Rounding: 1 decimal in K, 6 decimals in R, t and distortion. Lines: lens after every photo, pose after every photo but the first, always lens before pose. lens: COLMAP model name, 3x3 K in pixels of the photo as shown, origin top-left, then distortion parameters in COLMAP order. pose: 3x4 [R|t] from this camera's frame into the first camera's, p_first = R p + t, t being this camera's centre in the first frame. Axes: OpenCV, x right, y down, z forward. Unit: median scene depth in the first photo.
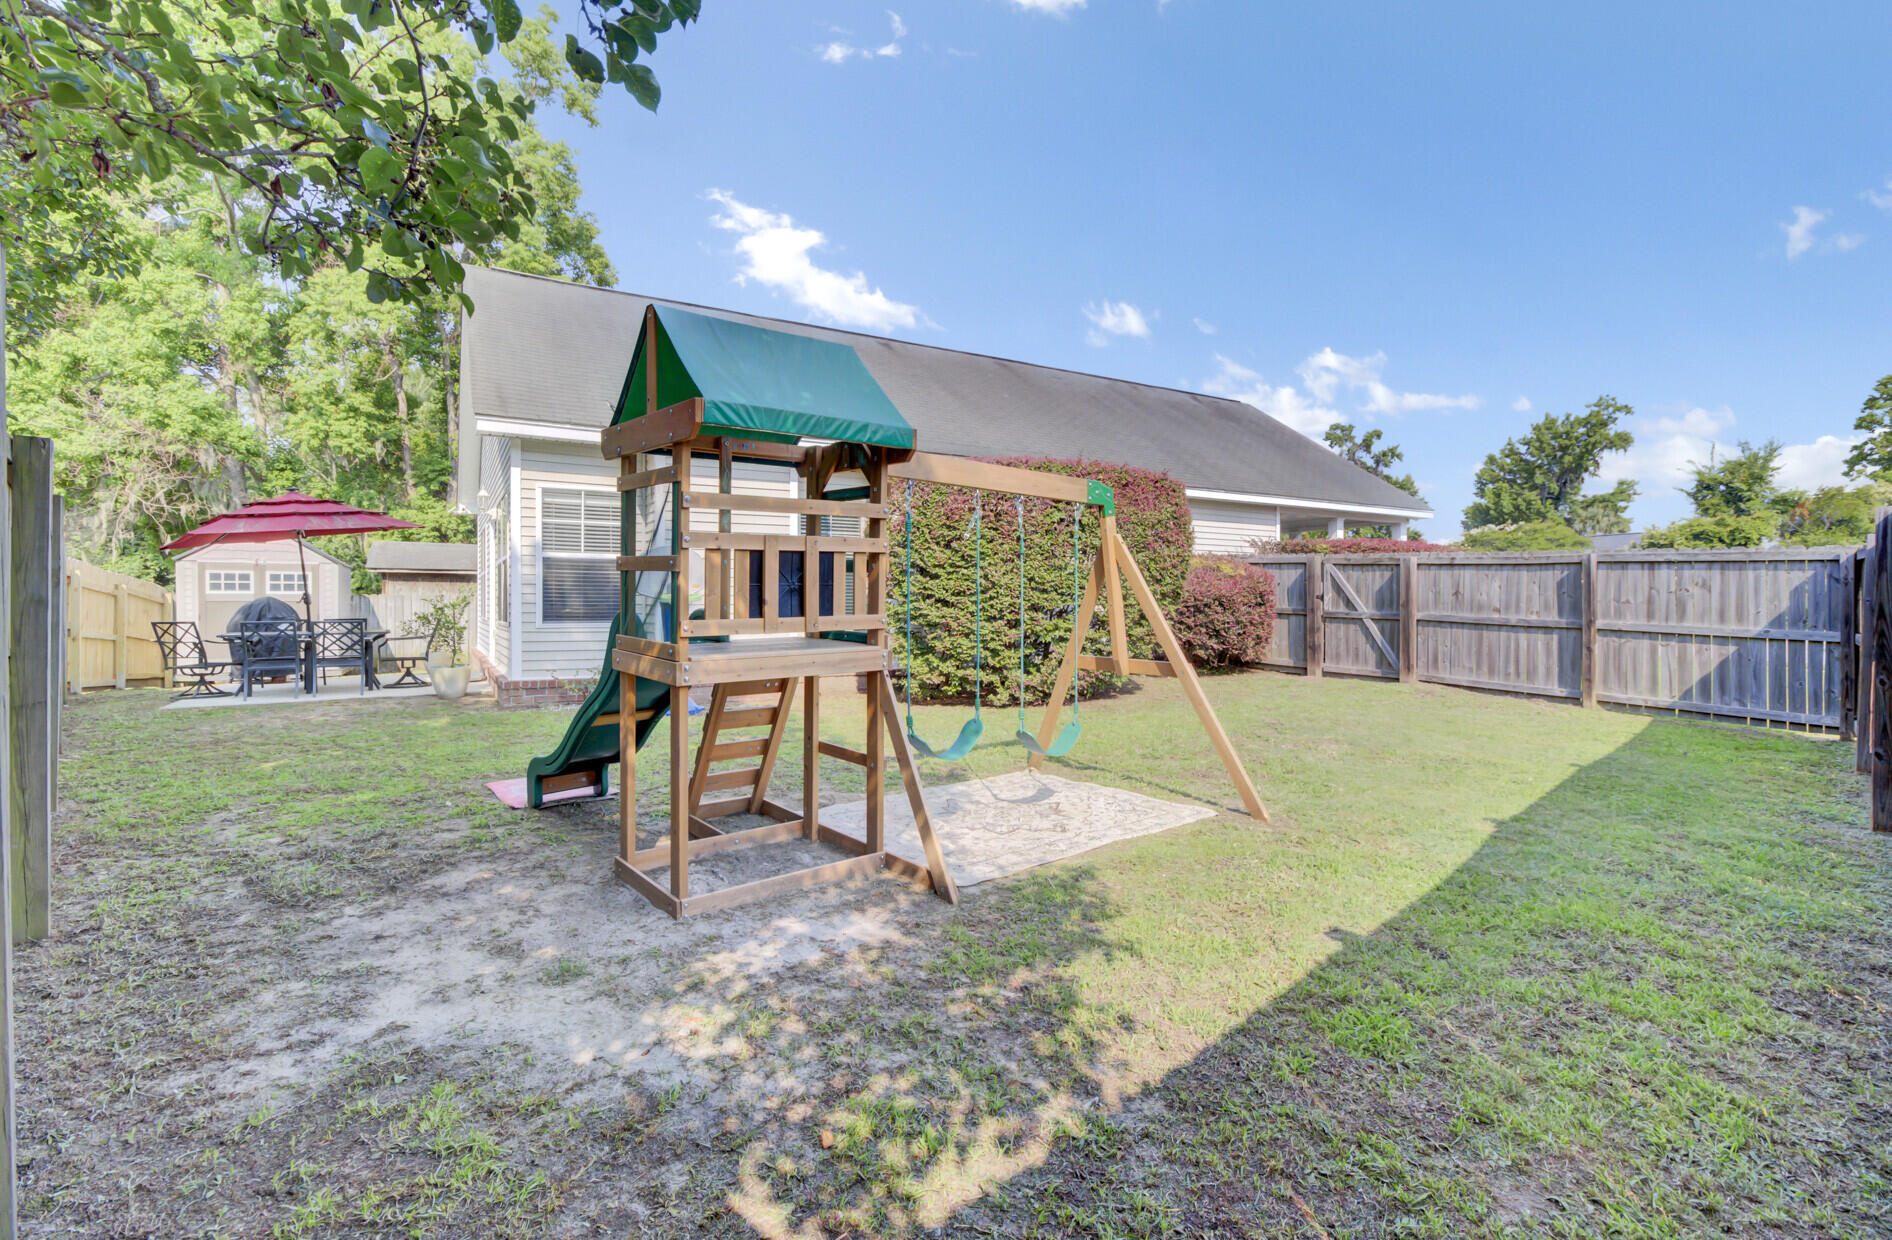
lens RADIAL K [[871.4, 0, 953.6], [0, 871.4, 605.0], [0, 0, 1]] dist [0.001582, 0.000312]
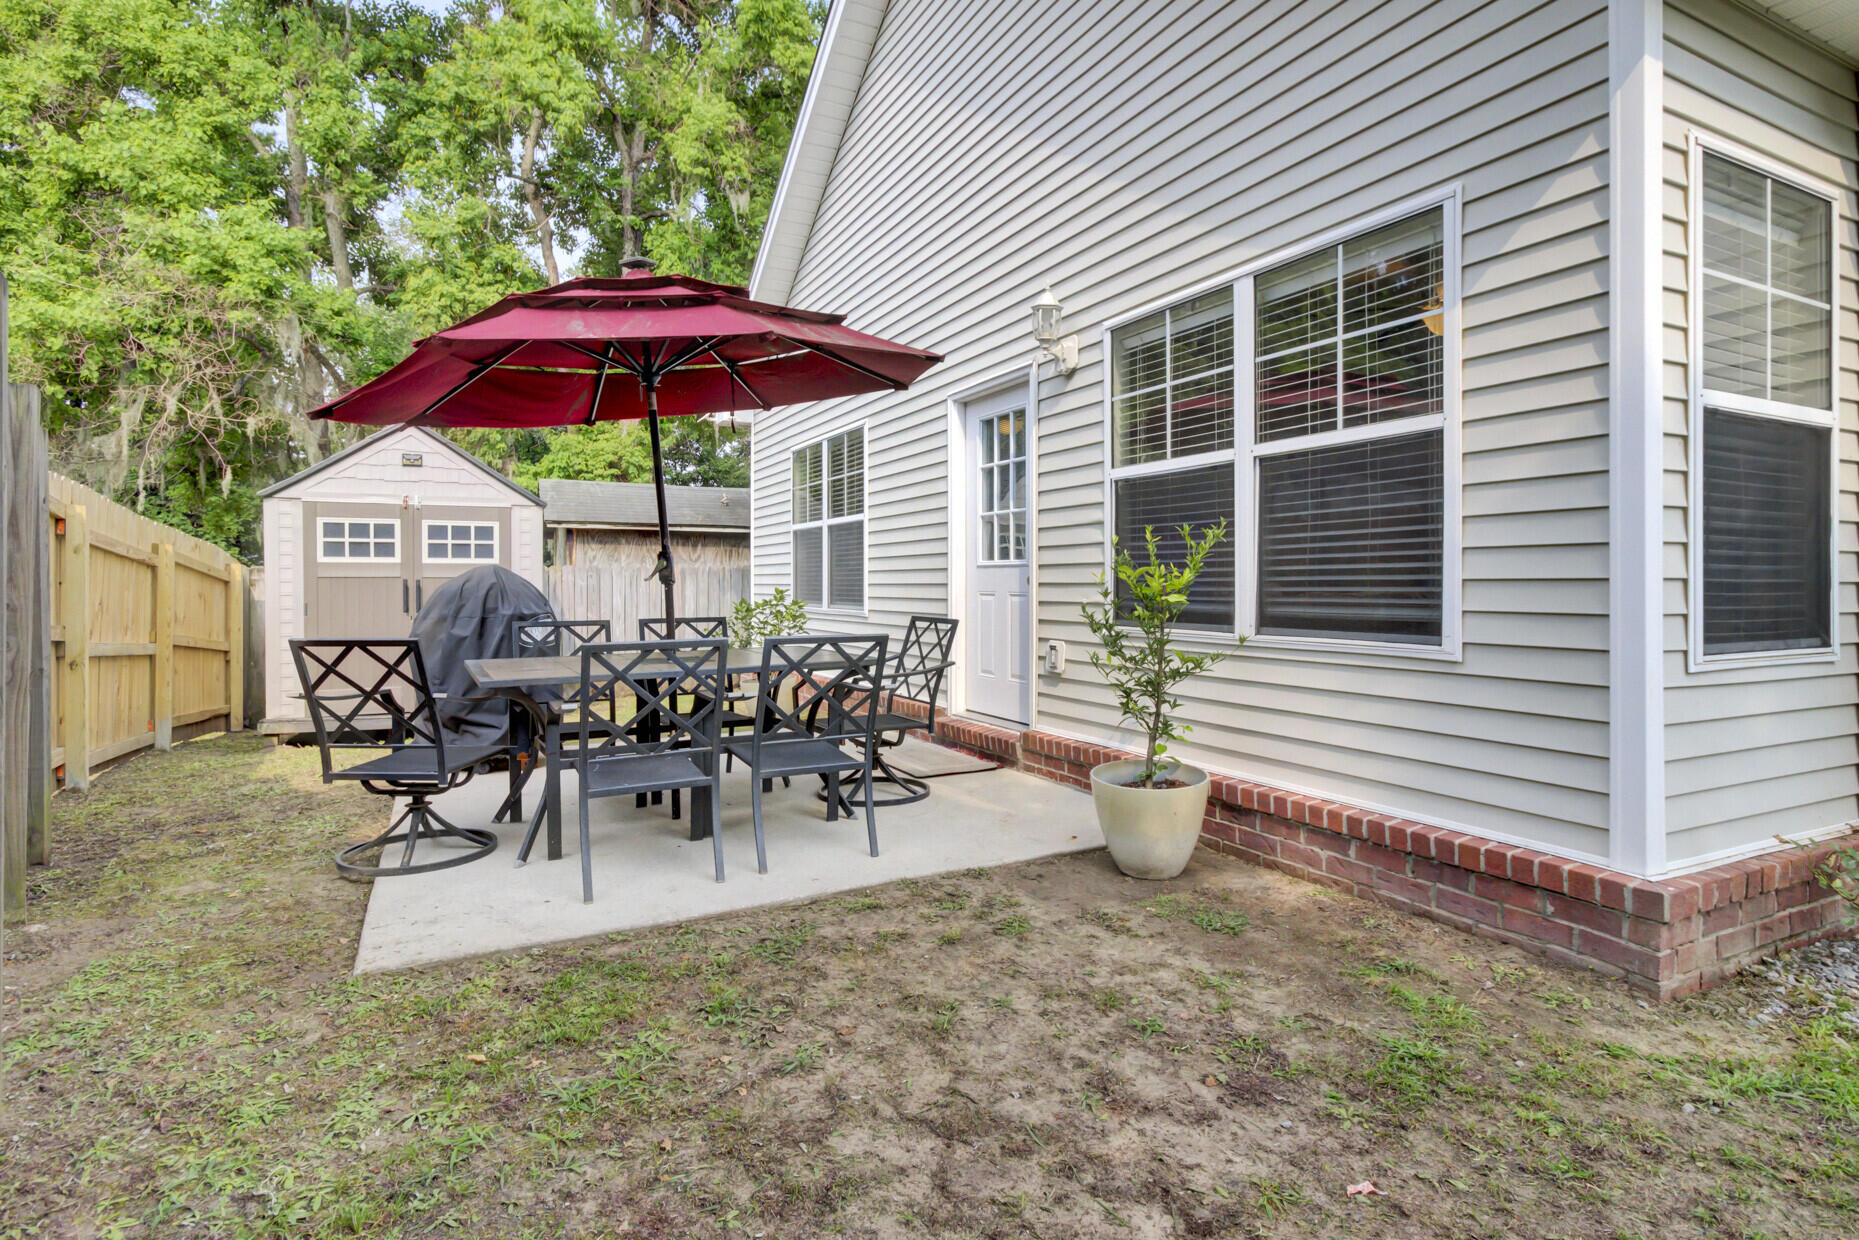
lens RADIAL K [[943.4, 0, 931.3], [0, 943.4, 583.5], [0, 0, 1]] dist [0.002963, -0.001327]
pose [[0.998225, -0.001856, -0.059532, -0.392453], [0.002037, 0.999994, 0.002970, -0.001201], [0.059526, -0.003086, 0.998222, 0.394911]]
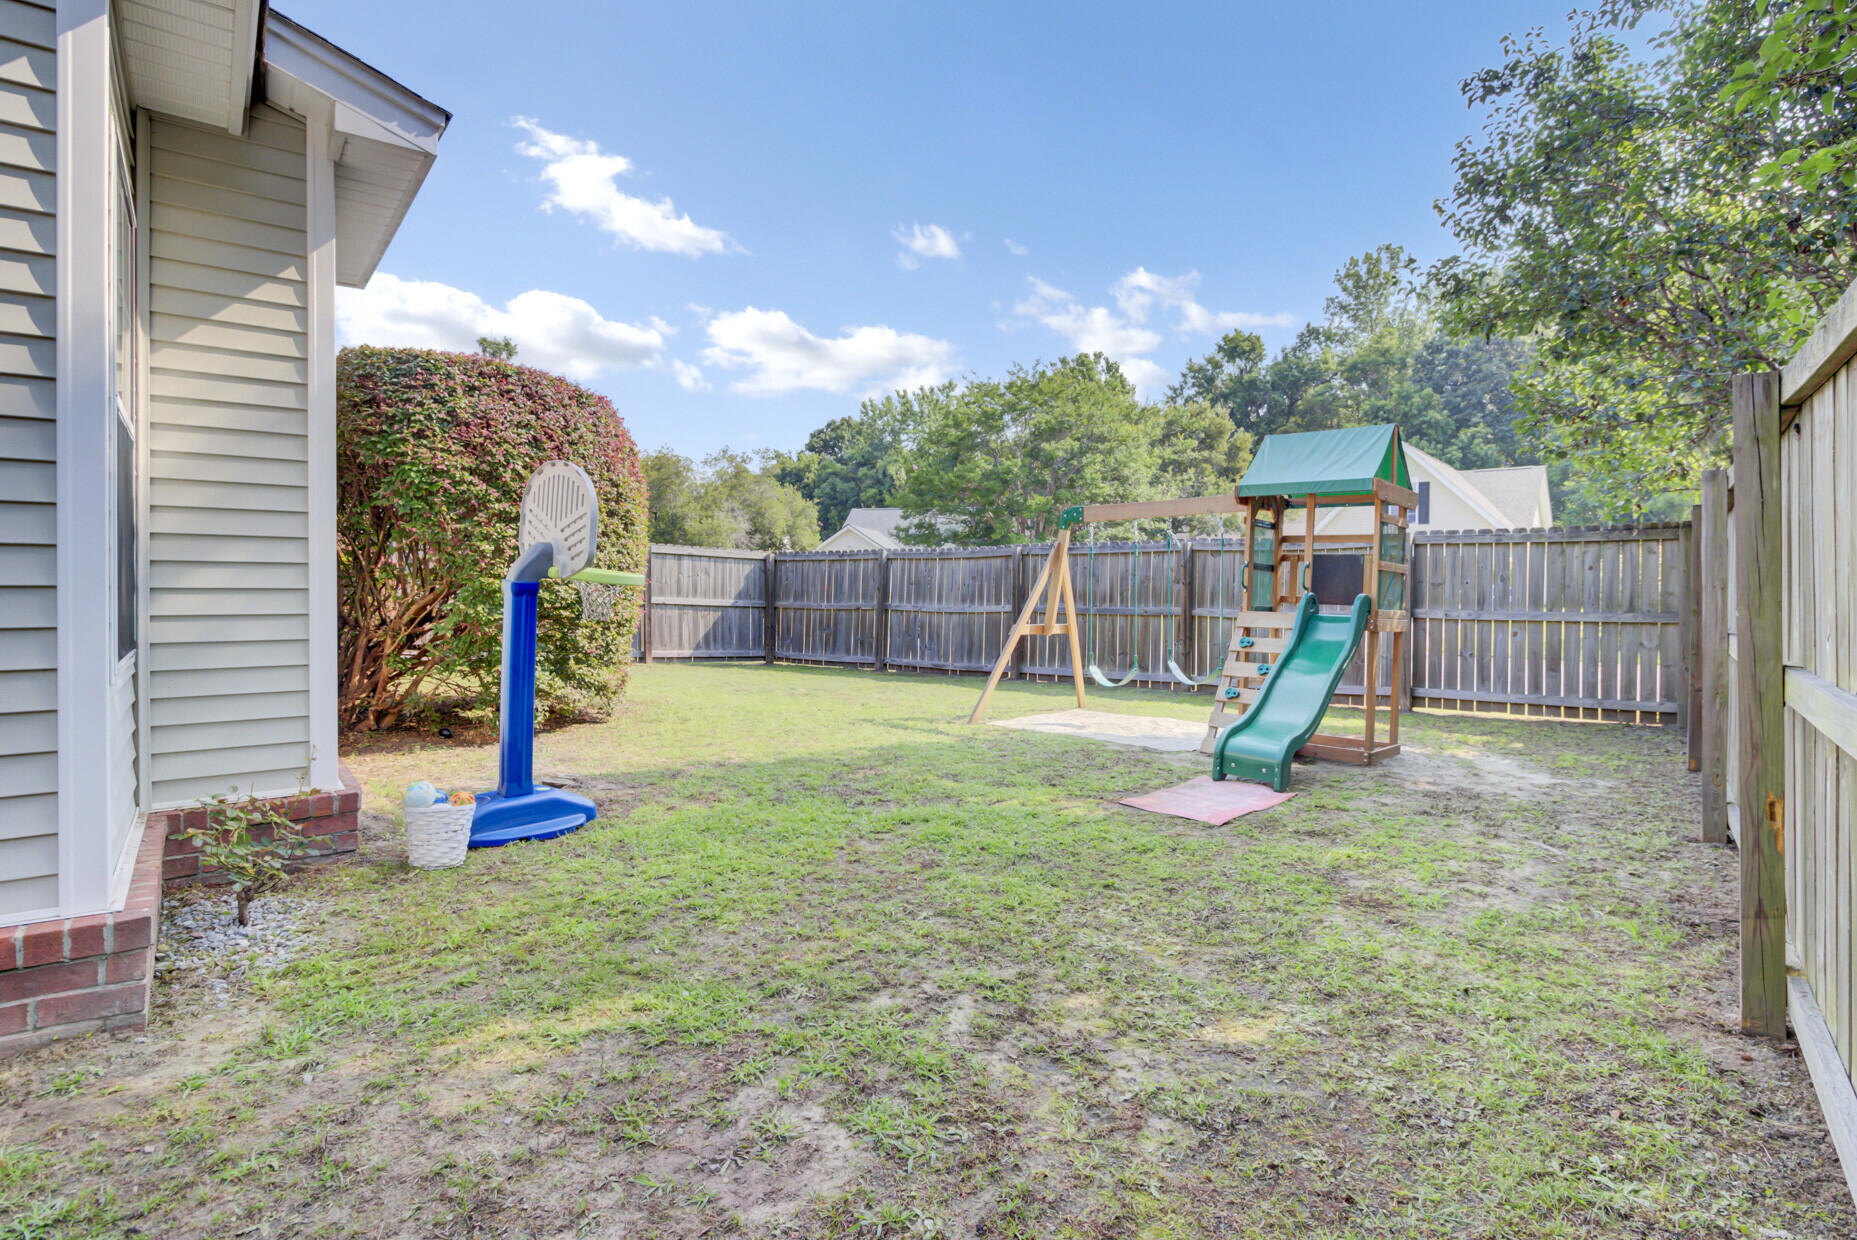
lens RADIAL K [[942.4, 0, 930.3], [0, 942.4, 583.6], [0, 0, 1]] dist [0.002963, -0.001327]
pose [[-0.122444, 0.000447, 0.992475, -0.442096], [-0.003738, 0.999993, -0.000912, -0.002035], [-0.992468, -0.003822, -0.122441, 0.451114]]
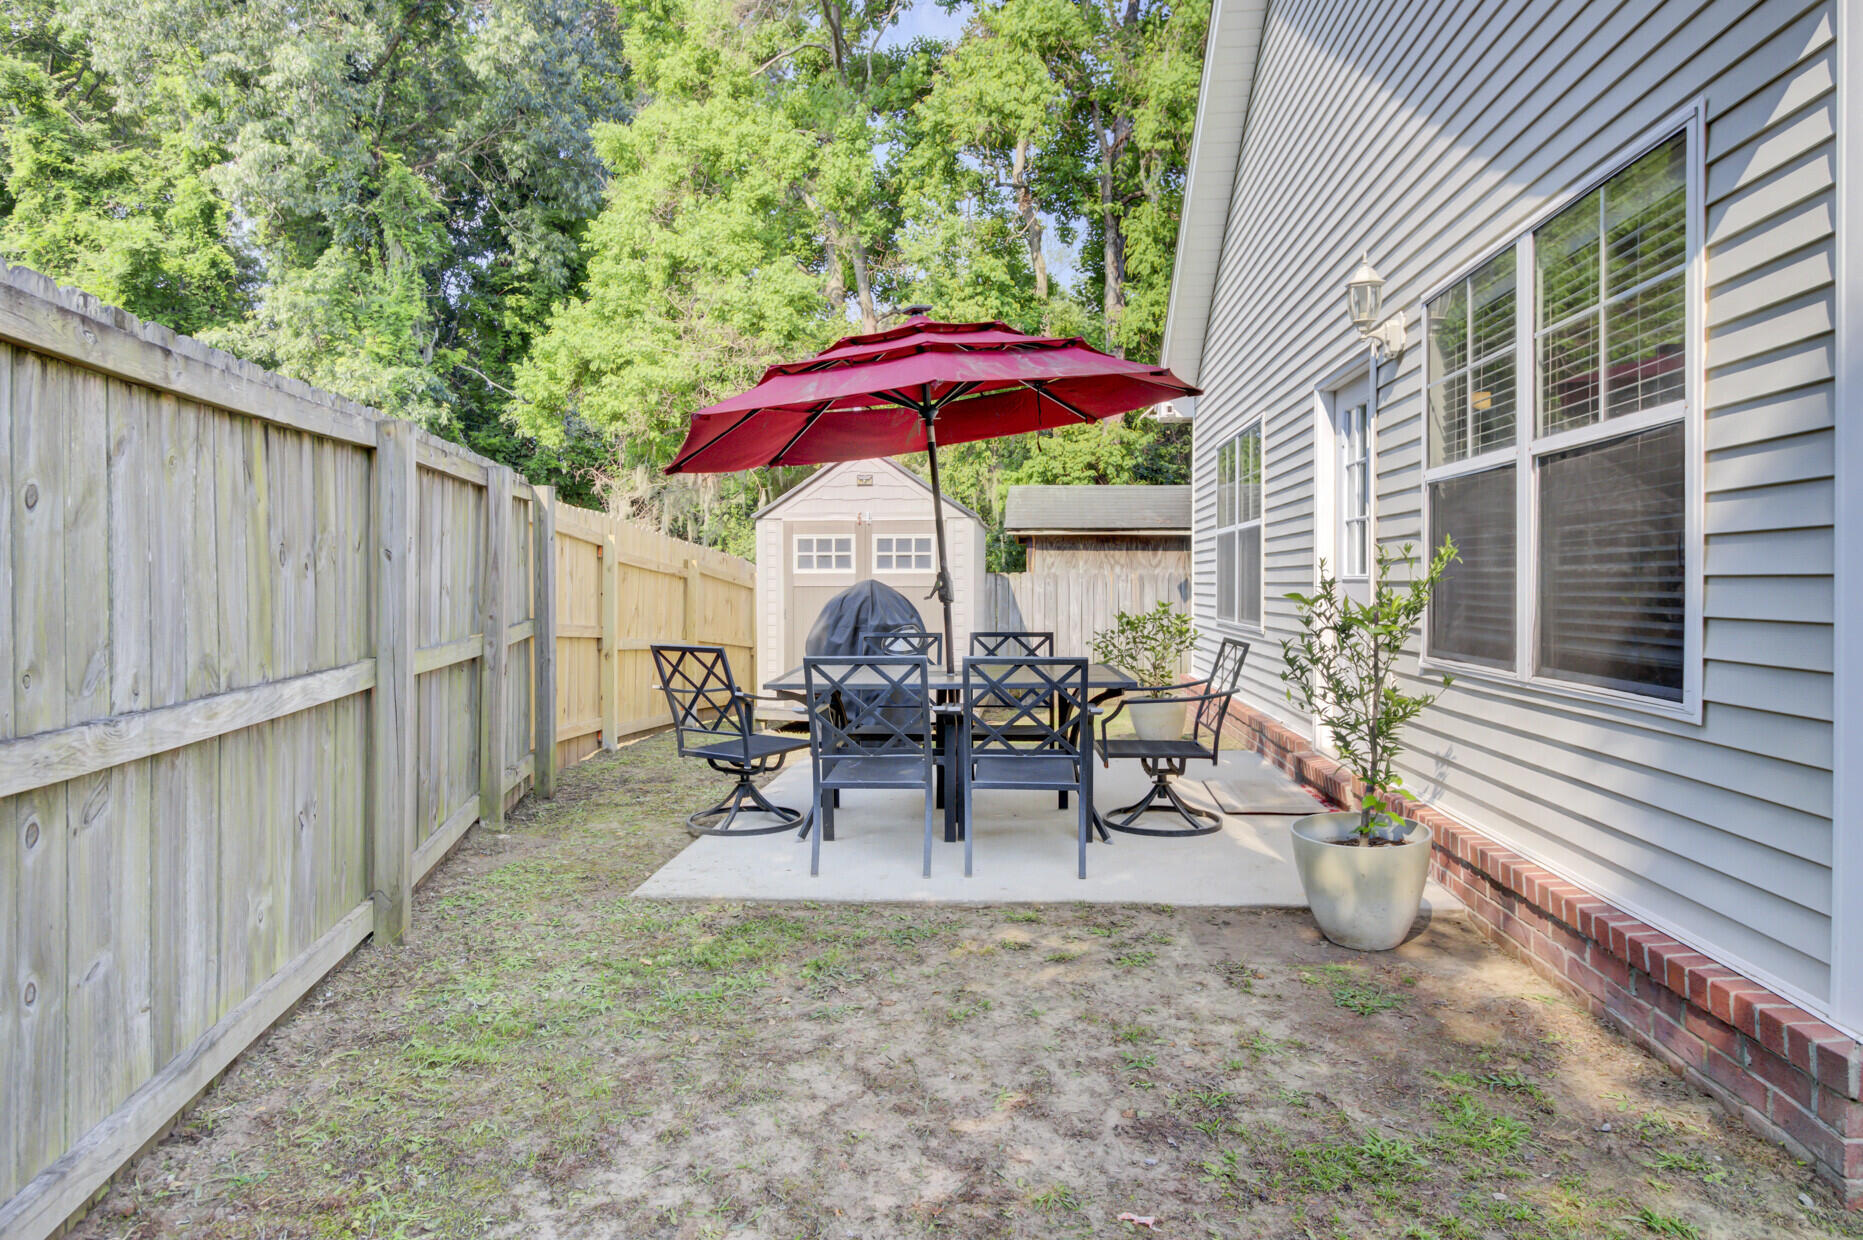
lens RADIAL K [[1075.0, 0, 933.9], [0, 1075.0, 589.4], [0, 0, 1]] dist [0.004152, -0.001628]
pose [[0.815297, 0.003298, -0.579034, -0.300231], [0.001645, 0.999967, 0.008012, -0.006850], [0.579041, -0.007485, 0.815264, 0.388480]]
